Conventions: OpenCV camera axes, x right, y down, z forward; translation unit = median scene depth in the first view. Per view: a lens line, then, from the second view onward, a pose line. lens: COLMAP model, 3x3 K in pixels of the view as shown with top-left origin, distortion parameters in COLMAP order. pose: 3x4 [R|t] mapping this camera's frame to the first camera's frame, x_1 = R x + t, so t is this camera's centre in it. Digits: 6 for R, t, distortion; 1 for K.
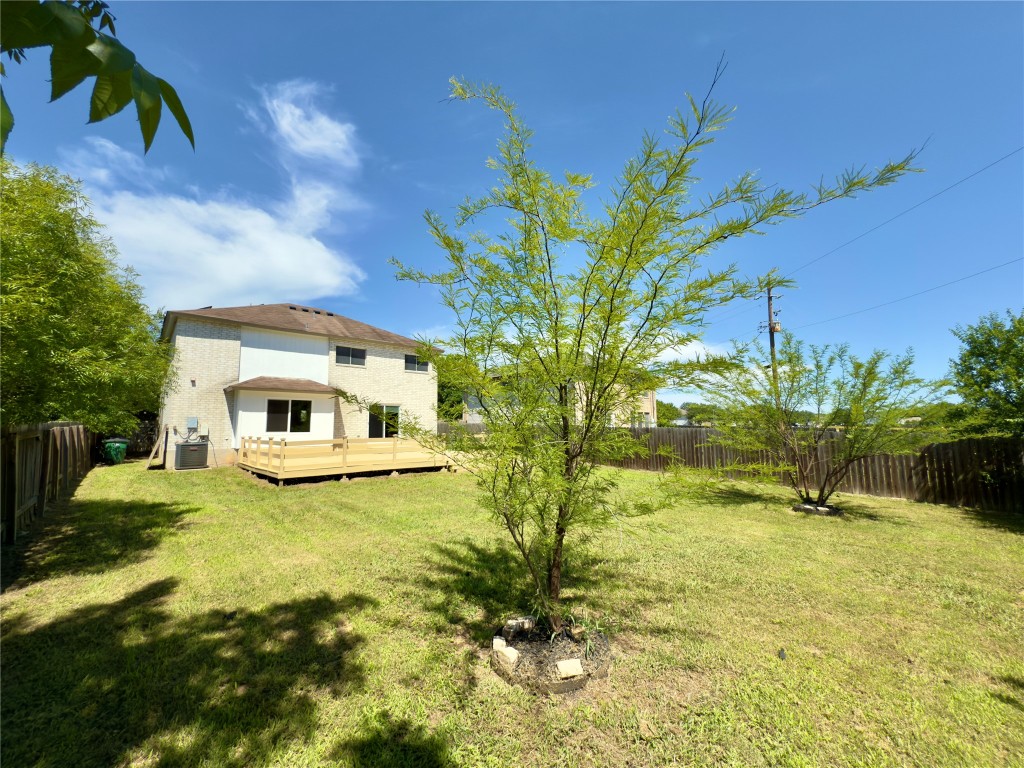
lens RADIAL K [[409.2, 0, 509.0], [0, 409.2, 380.4], [0, 0, 1]] dist [-0.001141, 0.000710]
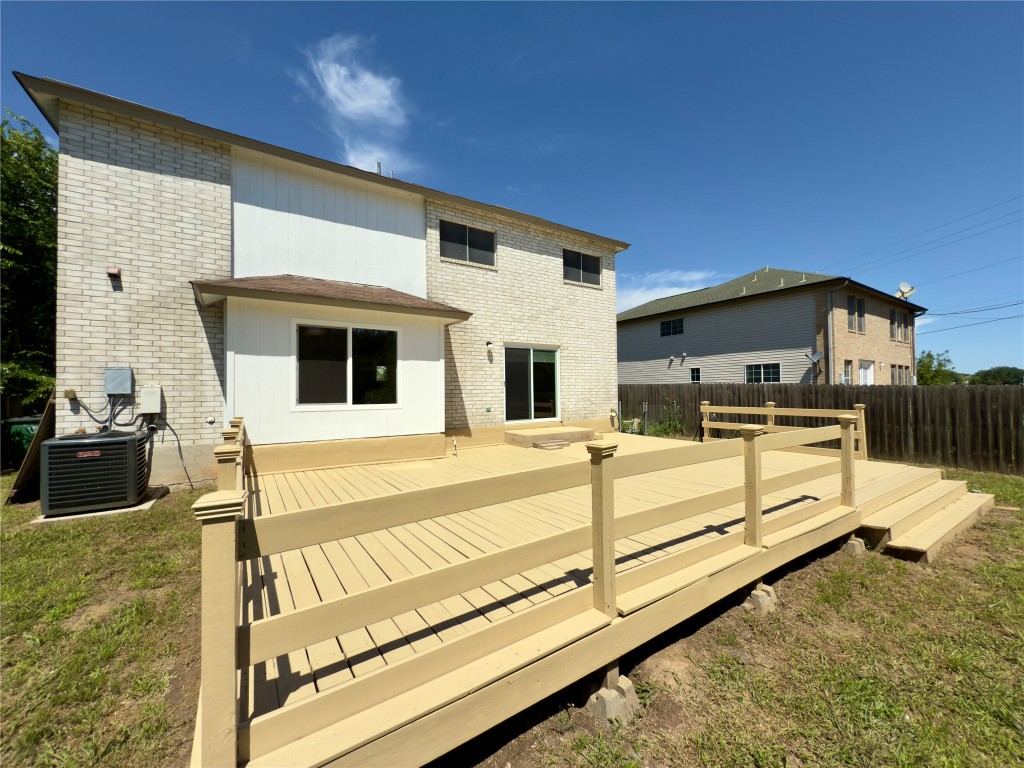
lens RADIAL K [[409.2, 0, 509.3], [0, 409.2, 382.5], [0, 0, 1]] dist [-0.001141, 0.000710]
pose [[0.992886, -0.003909, -0.119002, -0.282179], [0.014477, 0.996008, 0.088078, 0.059736], [0.118182, -0.089174, 0.988980, 0.522560]]
